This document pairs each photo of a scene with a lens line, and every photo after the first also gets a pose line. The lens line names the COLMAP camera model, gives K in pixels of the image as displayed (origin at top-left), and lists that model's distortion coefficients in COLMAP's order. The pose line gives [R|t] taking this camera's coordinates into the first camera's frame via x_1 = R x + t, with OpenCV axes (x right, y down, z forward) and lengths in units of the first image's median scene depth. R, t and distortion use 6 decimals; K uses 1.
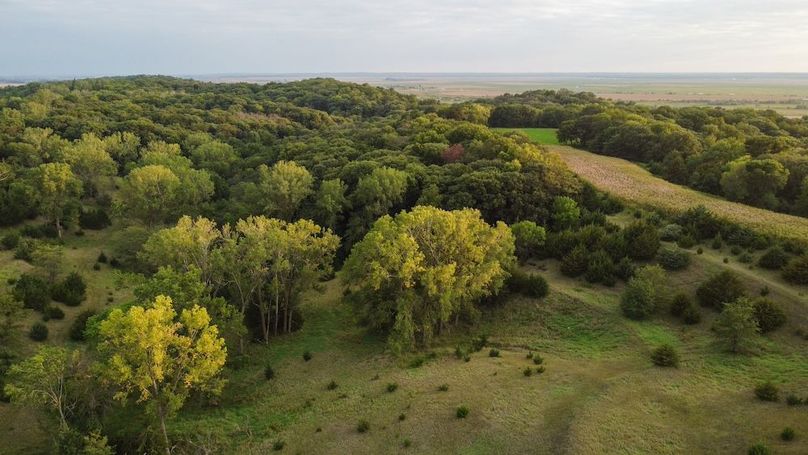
lens RADIAL K [[630.7, 0, 404.0], [0, 630.7, 227.5], [0, 0, 1]] dist [-0.005264, -0.002621]
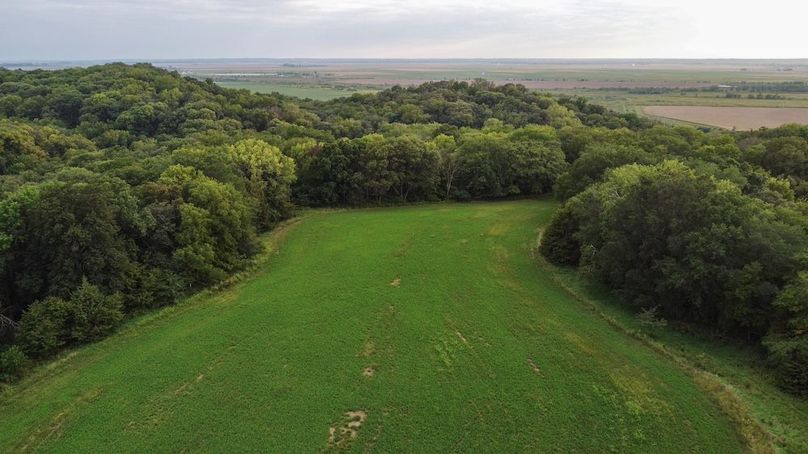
lens RADIAL K [[630.7, 0, 404.0], [0, 630.7, 227.0], [0, 0, 1]] dist [-0.005264, -0.002621]
pose [[0.989470, -0.037034, 0.139919, 0.073602], [0.034201, 0.999159, 0.022597, -0.079788], [-0.140638, -0.017573, 0.989905, 0.342116]]
